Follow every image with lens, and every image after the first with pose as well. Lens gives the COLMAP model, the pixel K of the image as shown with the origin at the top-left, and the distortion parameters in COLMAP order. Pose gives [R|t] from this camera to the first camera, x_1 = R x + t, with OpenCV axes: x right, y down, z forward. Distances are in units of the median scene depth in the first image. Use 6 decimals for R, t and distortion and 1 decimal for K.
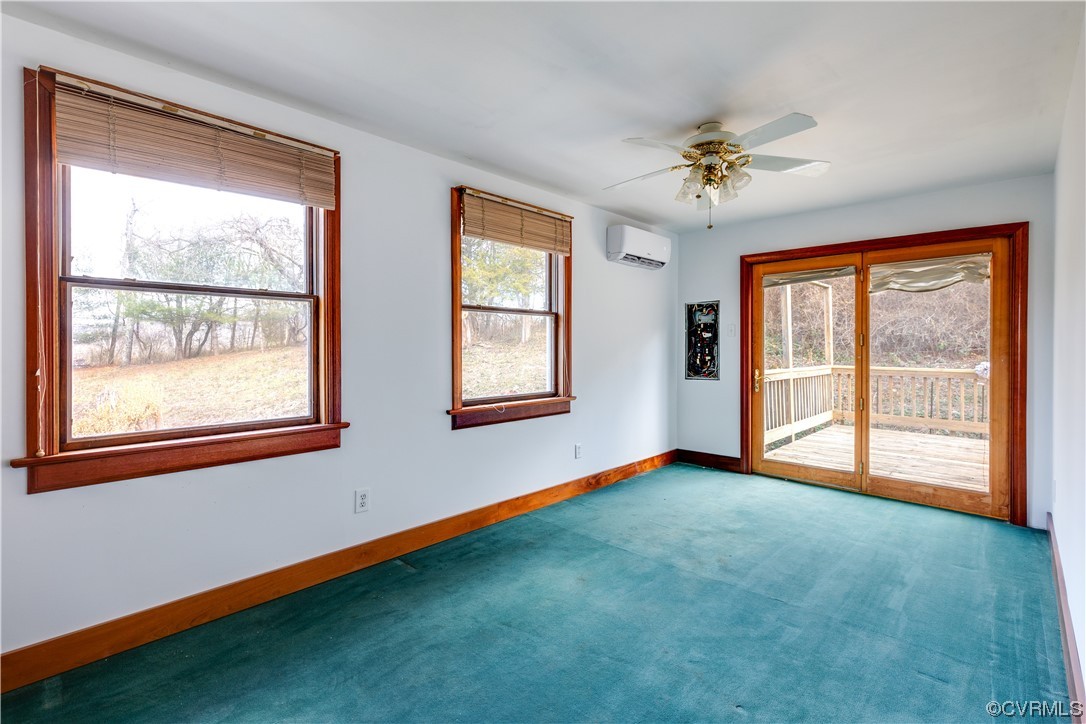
lens RADIAL K [[483.3, 0, 541.3], [0, 483.3, 342.4], [0, 0, 1]] dist [0.000318, 0.000008]
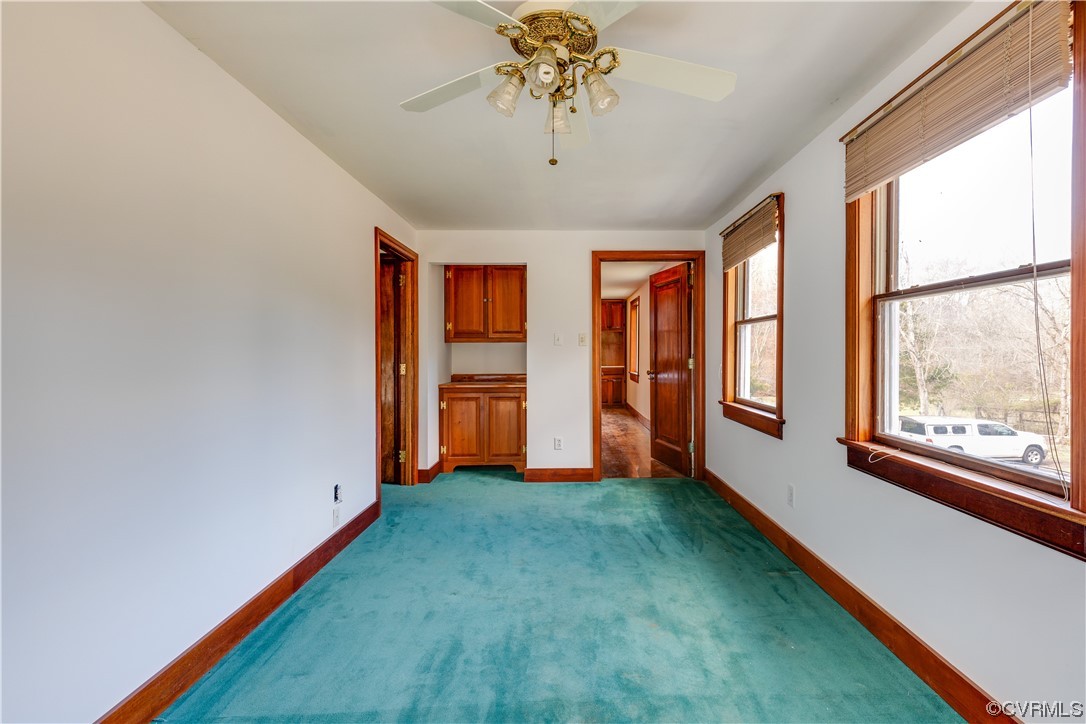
lens RADIAL K [[491.8, 0, 543.0], [0, 491.8, 362.0], [0, 0, 1]] dist [0.000254, 0.000029]
pose [[-0.746375, 0.015044, -0.665355, 0.737304], [0.000522, 0.999757, 0.022019, 0.000708], [0.665525, 0.016087, -0.746202, 1.363536]]
